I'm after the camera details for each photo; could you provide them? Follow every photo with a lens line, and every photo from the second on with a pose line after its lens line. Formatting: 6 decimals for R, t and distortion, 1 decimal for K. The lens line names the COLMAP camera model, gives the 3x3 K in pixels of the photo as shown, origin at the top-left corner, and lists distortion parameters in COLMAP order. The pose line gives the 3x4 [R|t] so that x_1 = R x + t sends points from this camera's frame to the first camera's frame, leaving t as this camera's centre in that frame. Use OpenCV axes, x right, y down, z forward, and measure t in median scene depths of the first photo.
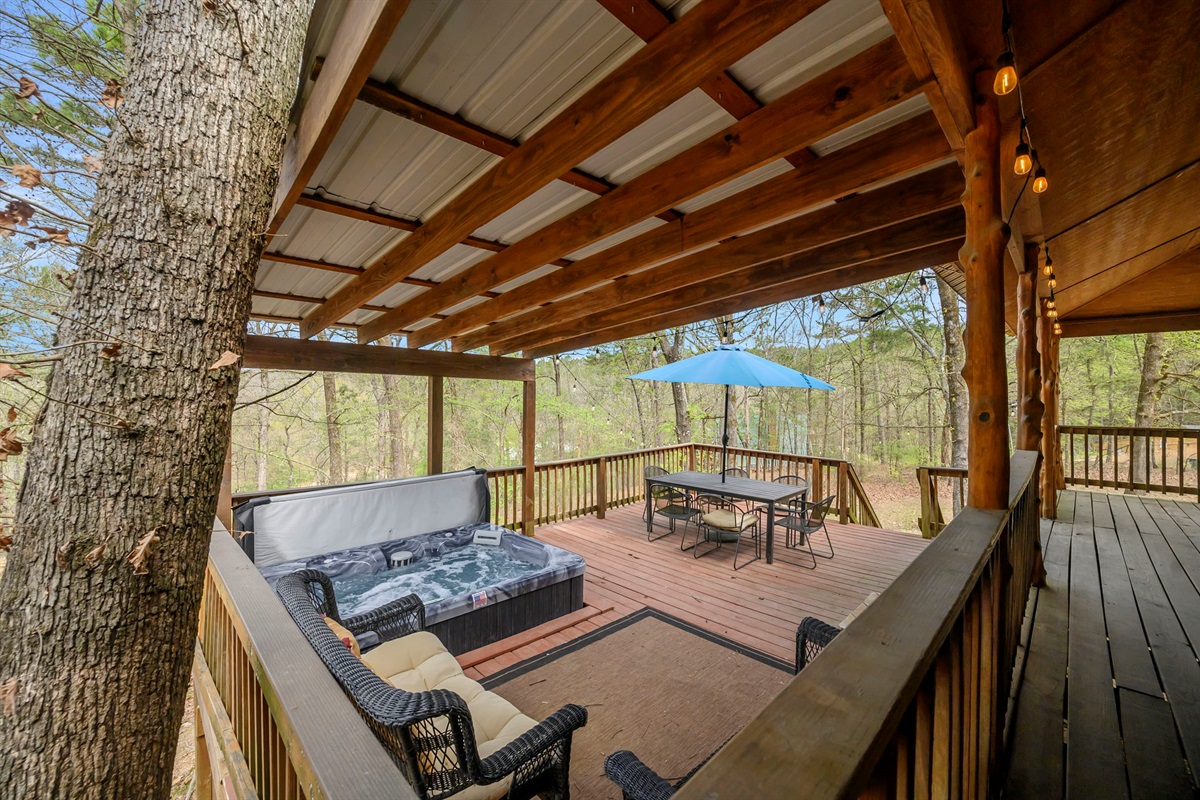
lens RADIAL K [[475.1, 0, 597.0], [0, 475.1, 401.1], [0, 0, 1]] dist [0.001050, 0.000097]
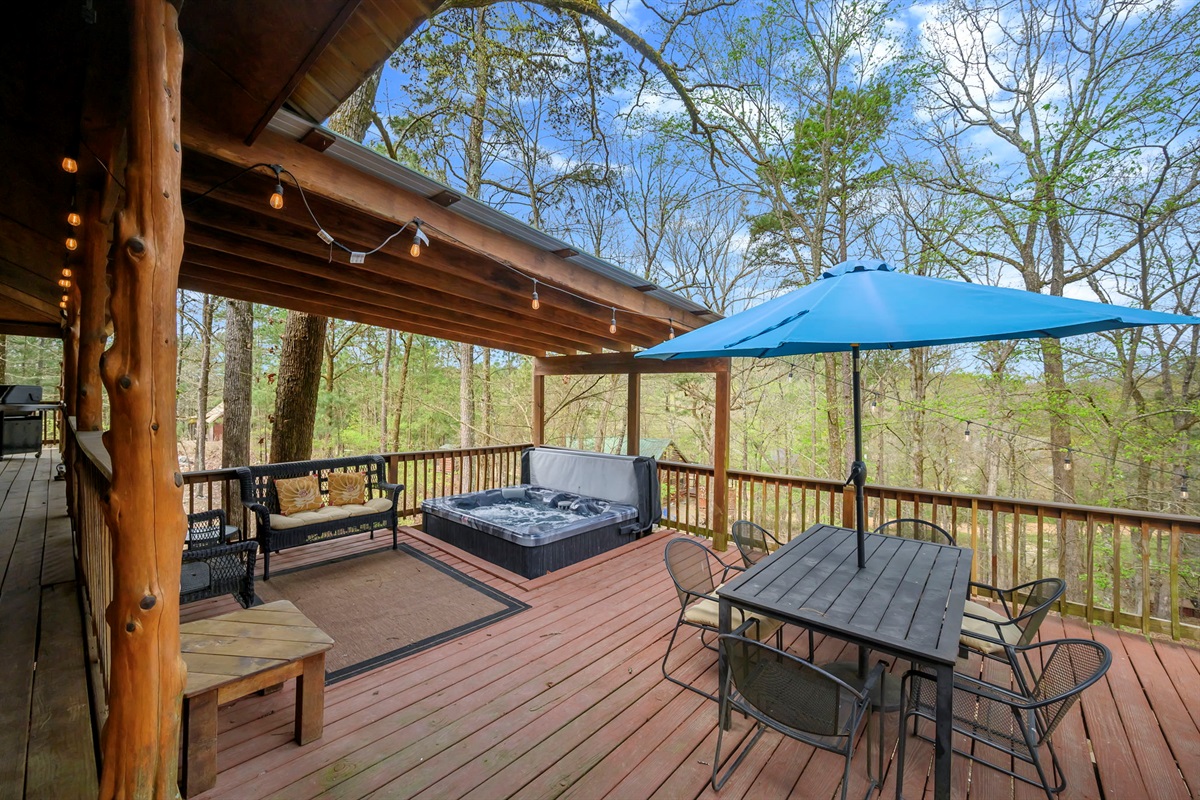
lens RADIAL K [[475.1, 0, 597.0], [0, 475.1, 394.2], [0, 0, 1]] dist [0.001050, 0.000097]
pose [[0.072820, 0.006364, -0.997325, 0.911984], [-0.013326, 0.999897, 0.005407, -0.005729], [0.997256, 0.012897, 0.072897, 0.895670]]
